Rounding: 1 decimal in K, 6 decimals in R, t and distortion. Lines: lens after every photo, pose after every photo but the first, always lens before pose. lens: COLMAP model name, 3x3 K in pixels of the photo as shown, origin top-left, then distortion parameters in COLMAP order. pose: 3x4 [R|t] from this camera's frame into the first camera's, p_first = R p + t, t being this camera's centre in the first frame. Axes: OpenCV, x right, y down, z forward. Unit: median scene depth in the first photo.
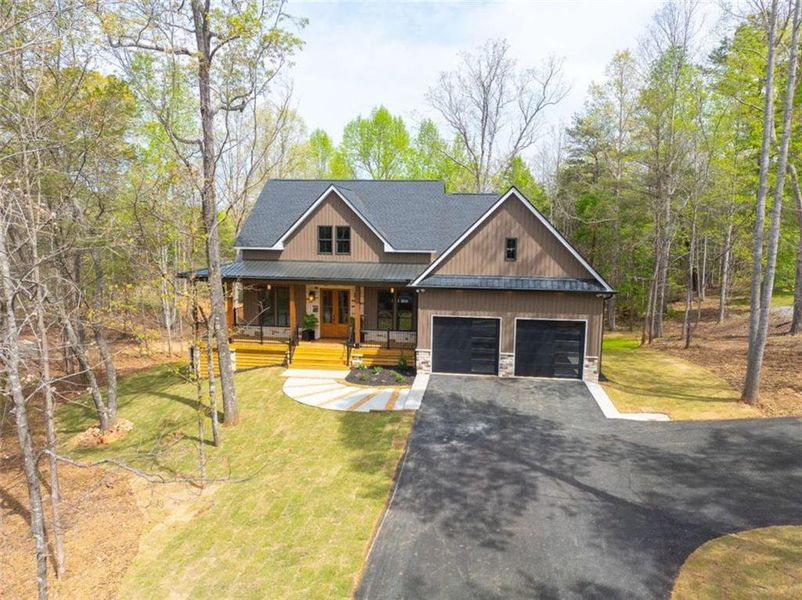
lens RADIAL K [[580.4, 0, 415.4], [0, 580.4, 308.9], [0, 0, 1]] dist [-0.082873, 0.002143]
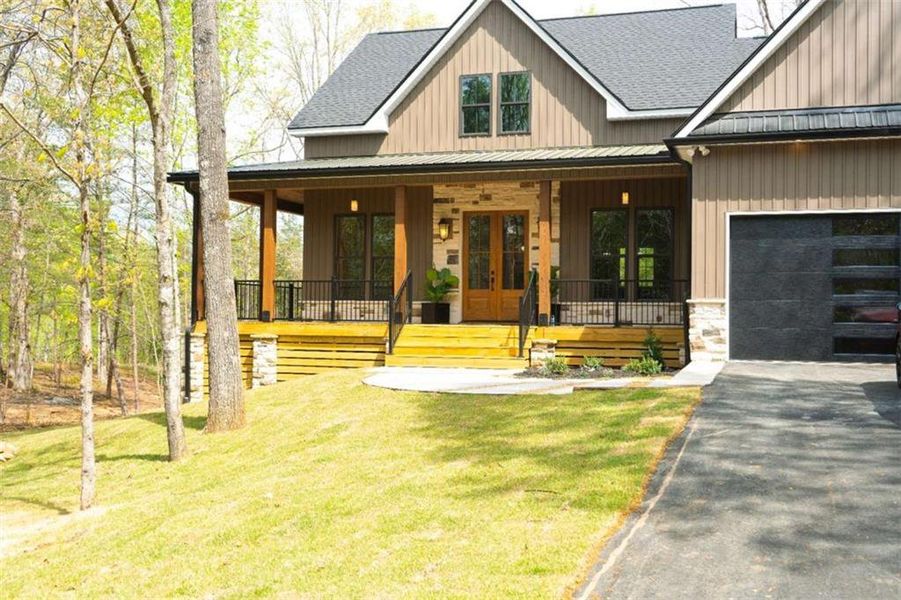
lens RADIAL K [[967.3, 0, 450.5], [0, 967.3, 300.0], [0, 0, 1]] dist [-0.000930, 0.000180]
pose [[0.980524, -0.009877, -0.196149, -0.029604], [-0.021955, 0.986962, -0.159447, 0.185194], [0.195167, 0.160648, 0.967524, 0.317922]]
